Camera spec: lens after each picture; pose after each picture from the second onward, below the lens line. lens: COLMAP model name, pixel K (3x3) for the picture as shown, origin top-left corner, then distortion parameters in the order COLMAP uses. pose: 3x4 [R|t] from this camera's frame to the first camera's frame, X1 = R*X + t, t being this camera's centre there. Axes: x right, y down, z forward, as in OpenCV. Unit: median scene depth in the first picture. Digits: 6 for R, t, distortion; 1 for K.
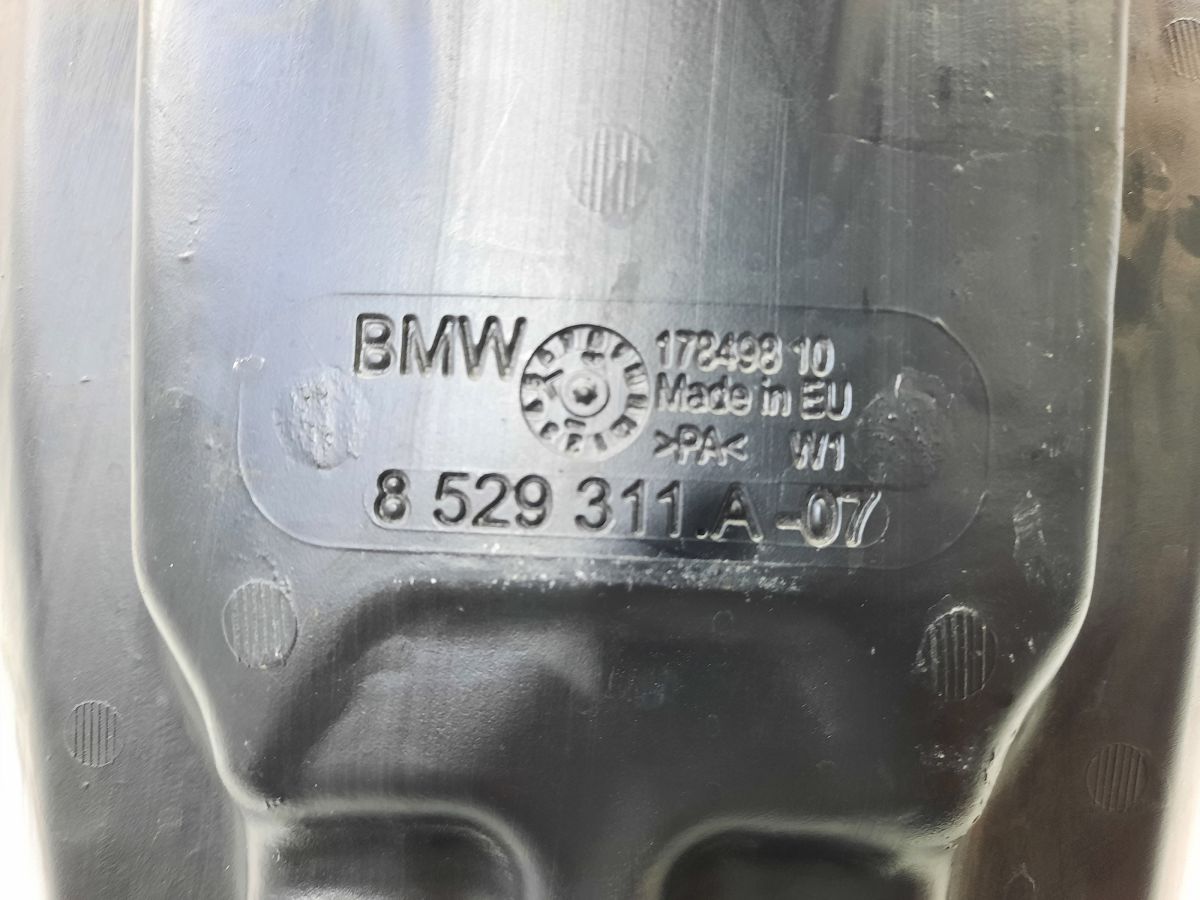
lens RADIAL K [[1011.5, 0, 600.0], [0, 1011.5, 450.0], [0, 0, 1]] dist [0.077836, -0.093155]
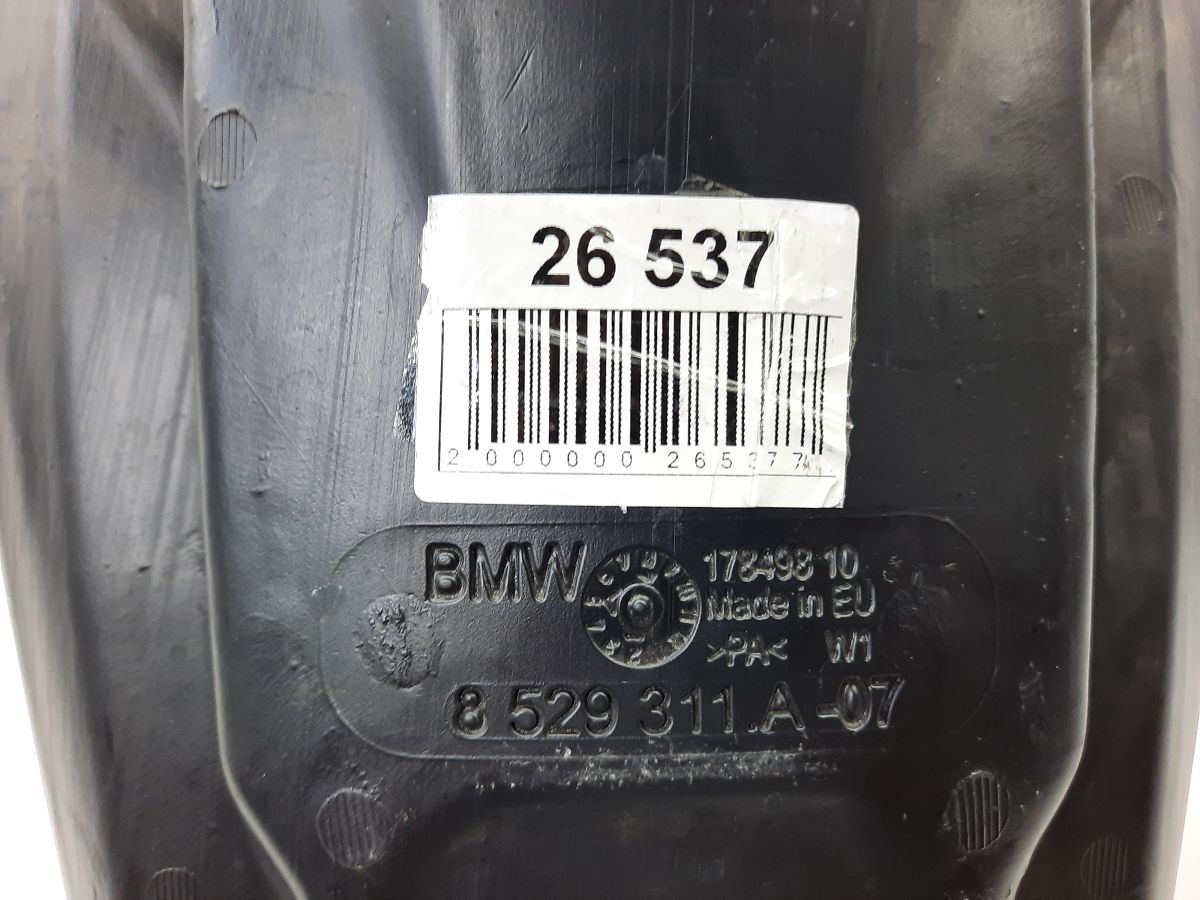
lens RADIAL K [[1011.5, 0, 600.0], [0, 1011.5, 450.0], [0, 0, 1]] dist [0.077836, -0.093155]
pose [[0.996878, -0.056016, 0.055650, -0.109674], [0.053582, 0.997580, 0.044305, -0.276507], [-0.057998, -0.041185, 0.997467, -0.097216]]
